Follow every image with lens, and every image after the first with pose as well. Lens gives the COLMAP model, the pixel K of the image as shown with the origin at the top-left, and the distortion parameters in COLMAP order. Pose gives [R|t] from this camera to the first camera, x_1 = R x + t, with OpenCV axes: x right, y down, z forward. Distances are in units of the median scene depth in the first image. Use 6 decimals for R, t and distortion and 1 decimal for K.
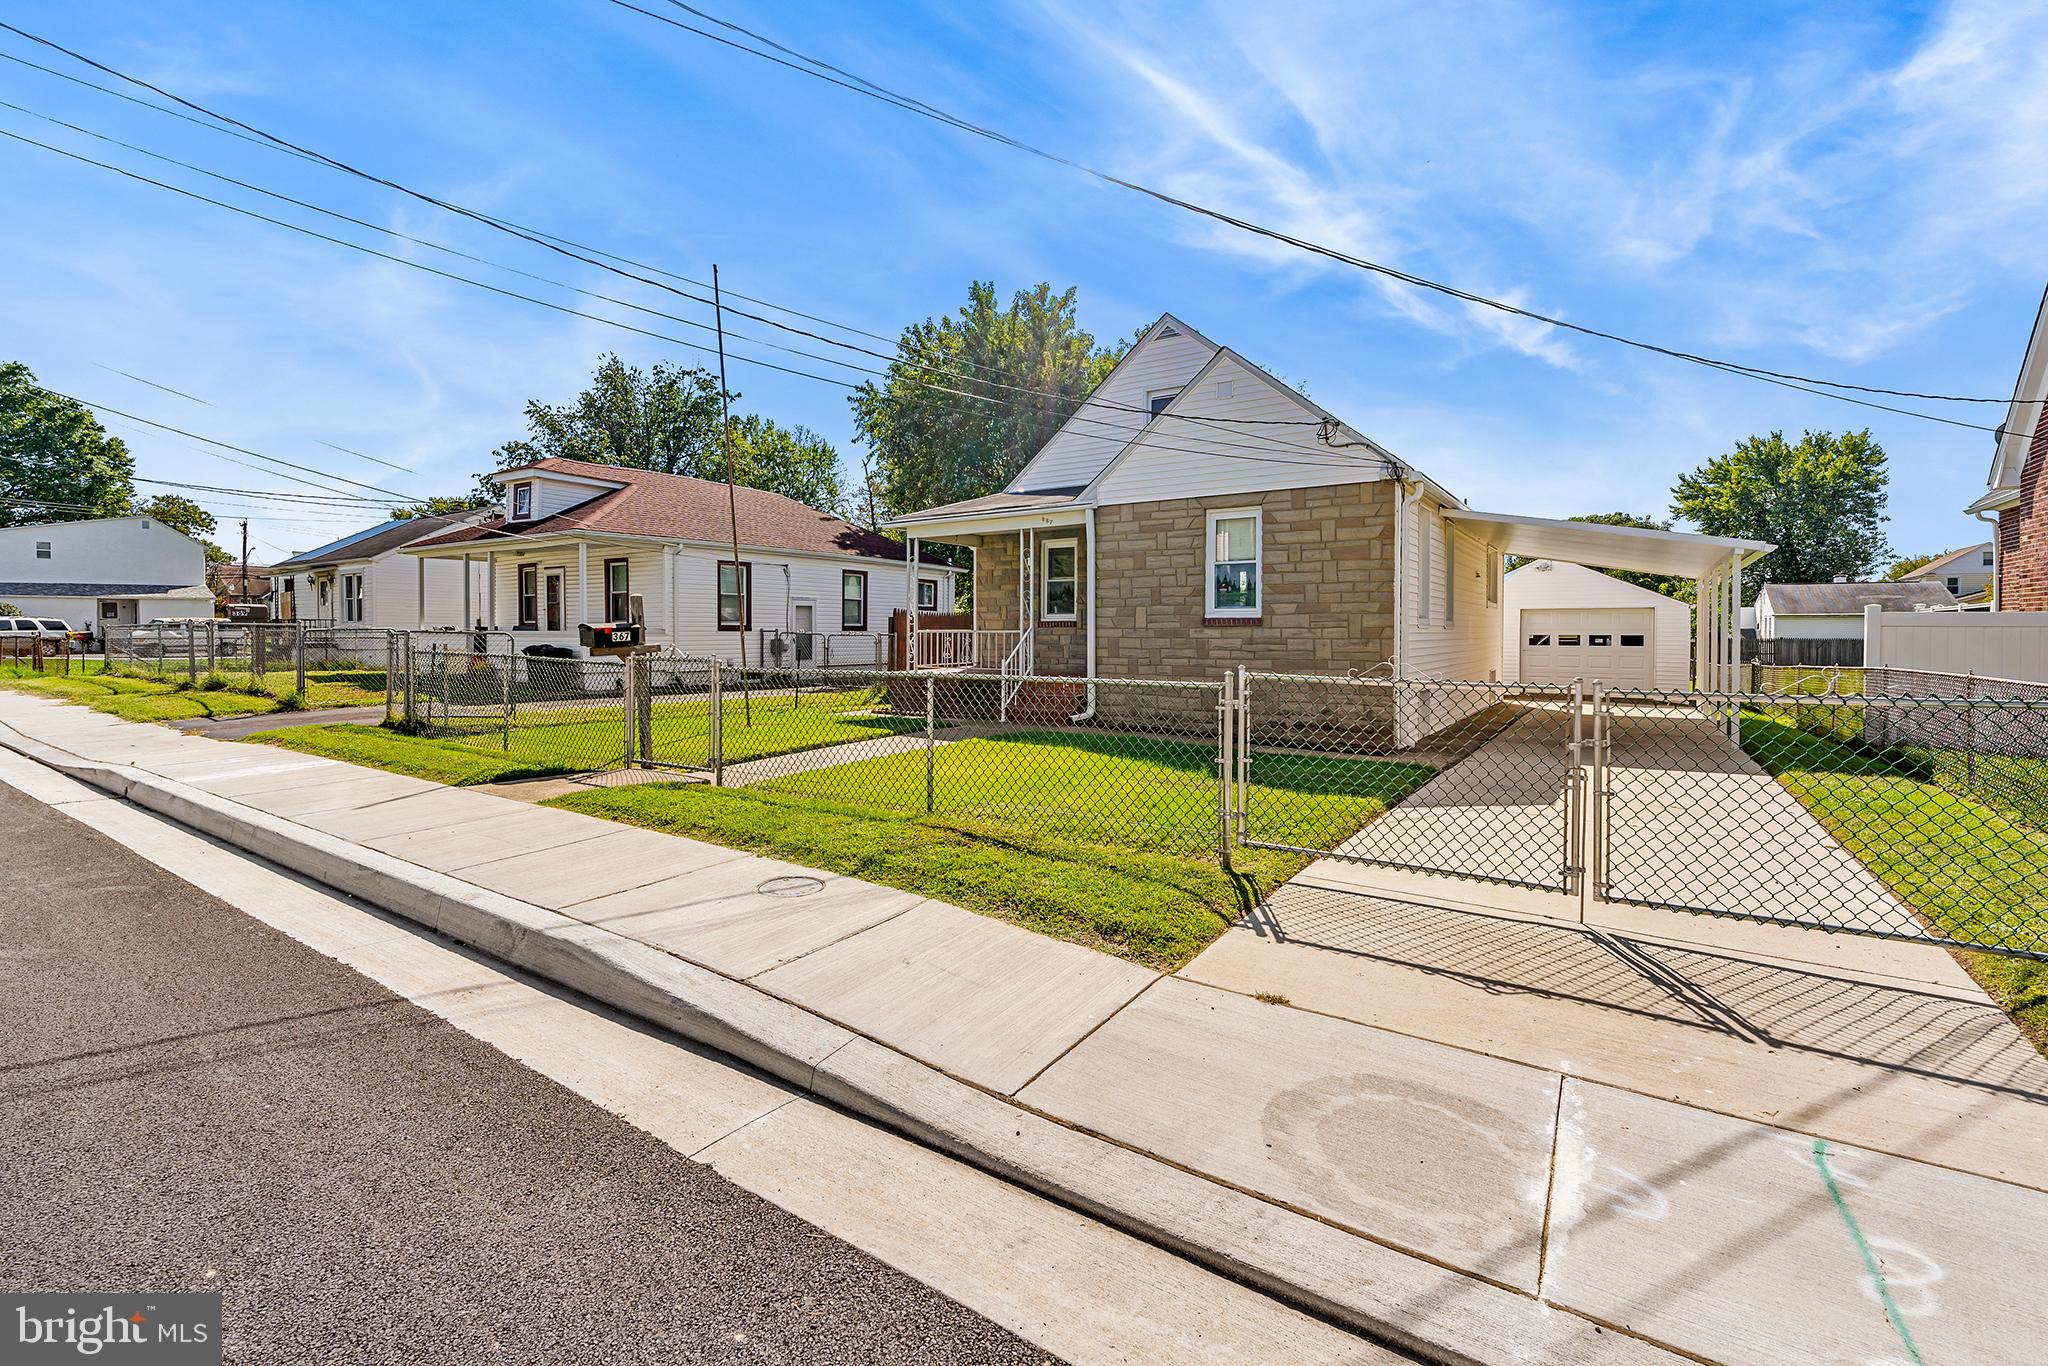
lens RADIAL K [[878.4, 0, 1008.4], [0, 878.4, 641.5], [0, 0, 1]] dist [0.001676, -0.000008]
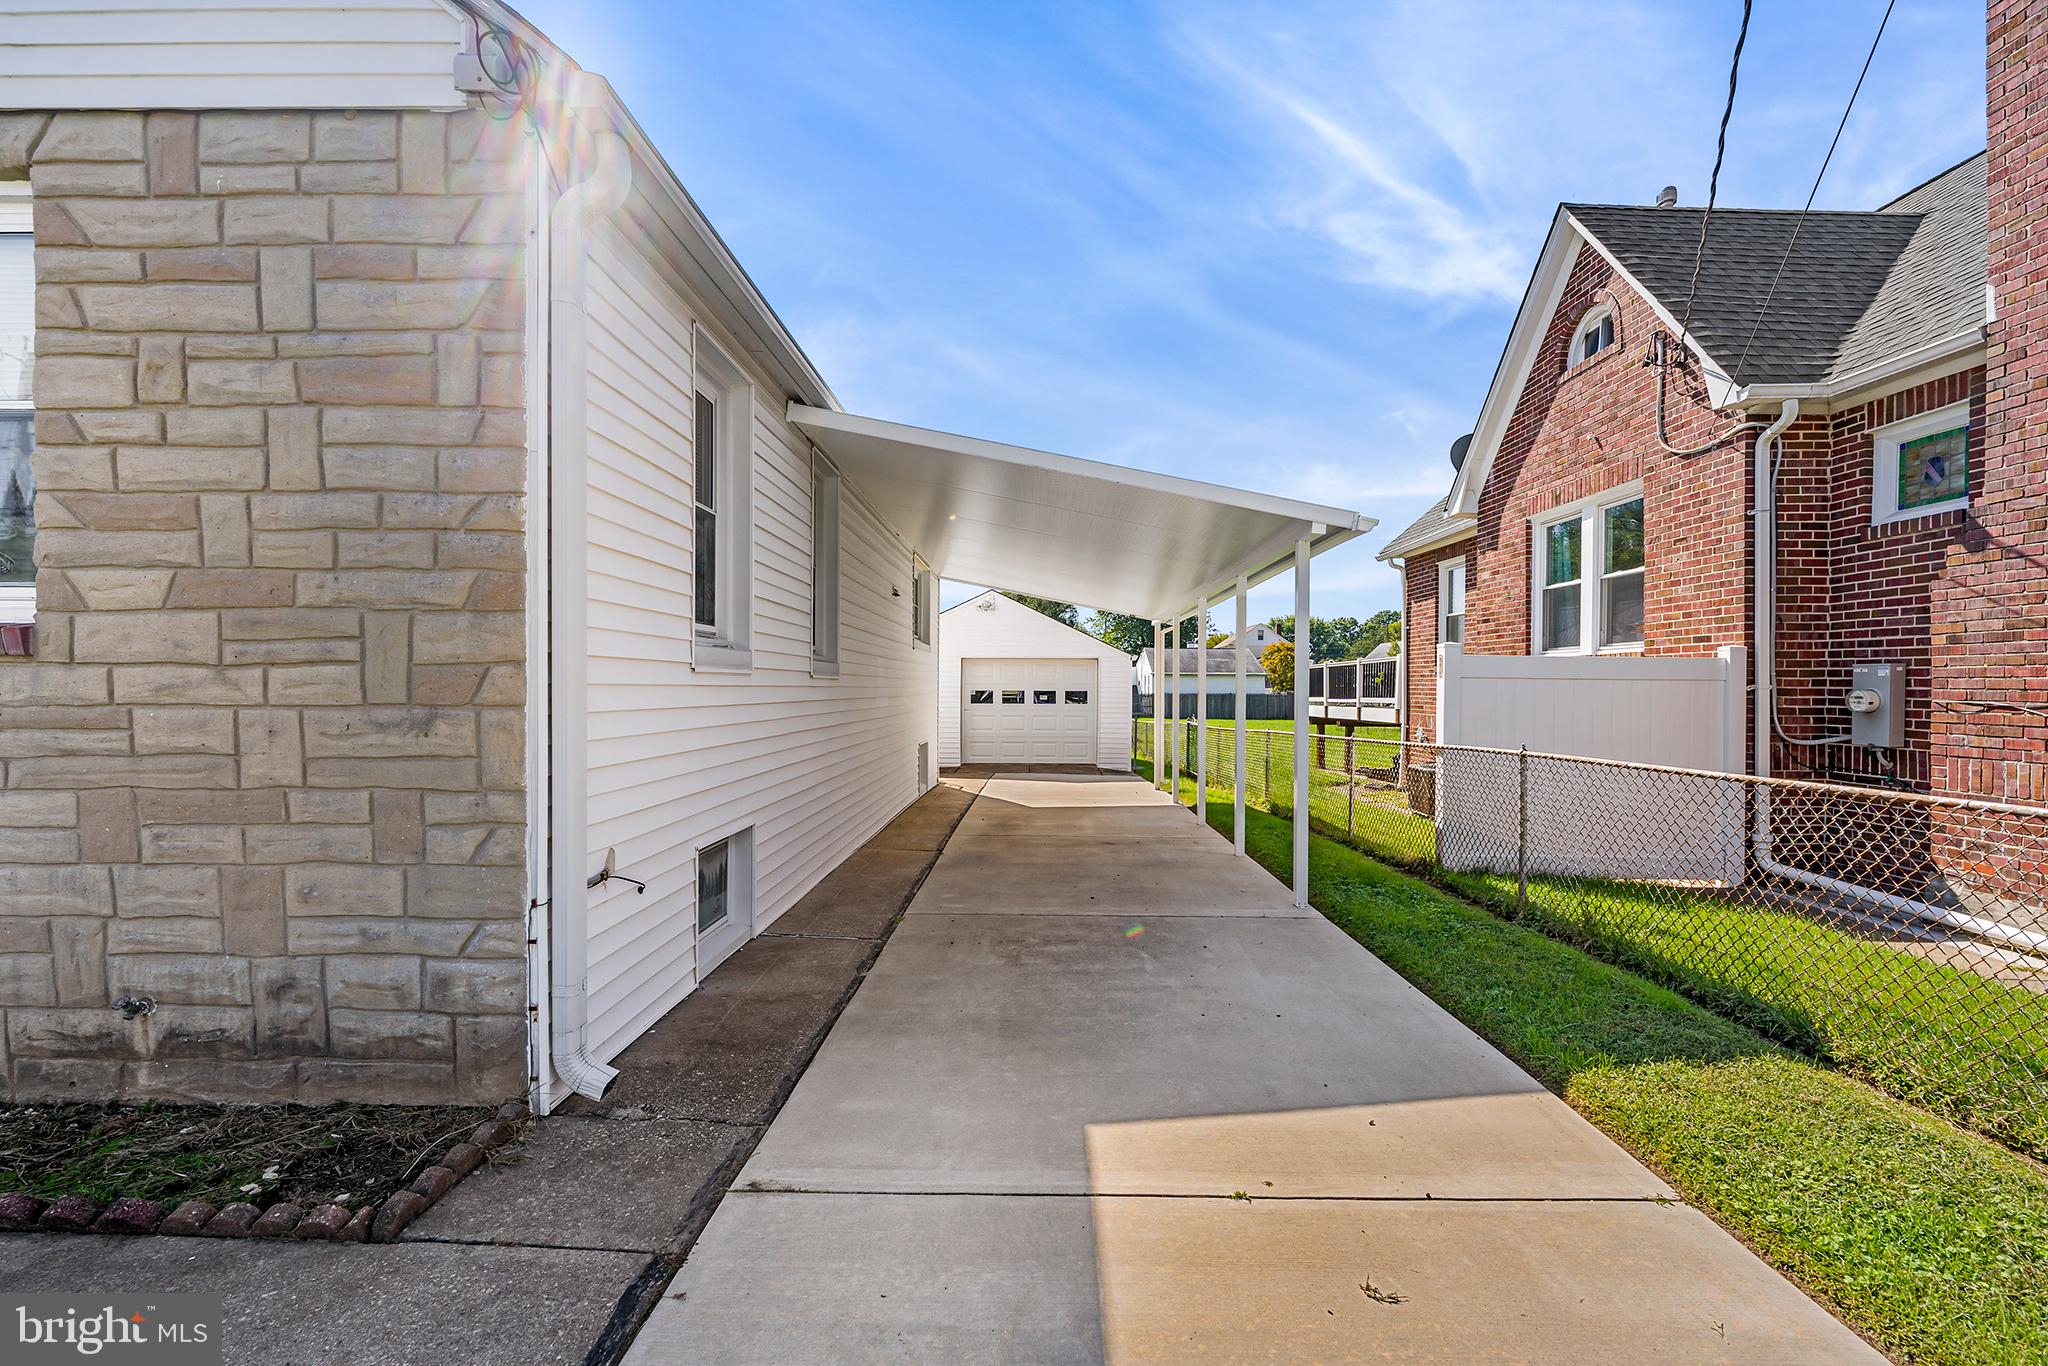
lens RADIAL K [[859.1, 0, 1025.4], [0, 859.1, 692.8], [0, 0, 1]] dist [-0.000776, -0.000150]
pose [[0.828322, -0.000417, 0.560252, 0.348583], [0.002410, 0.999993, -0.002820, -0.005148], [-0.560247, 0.003686, 0.828317, 0.579143]]
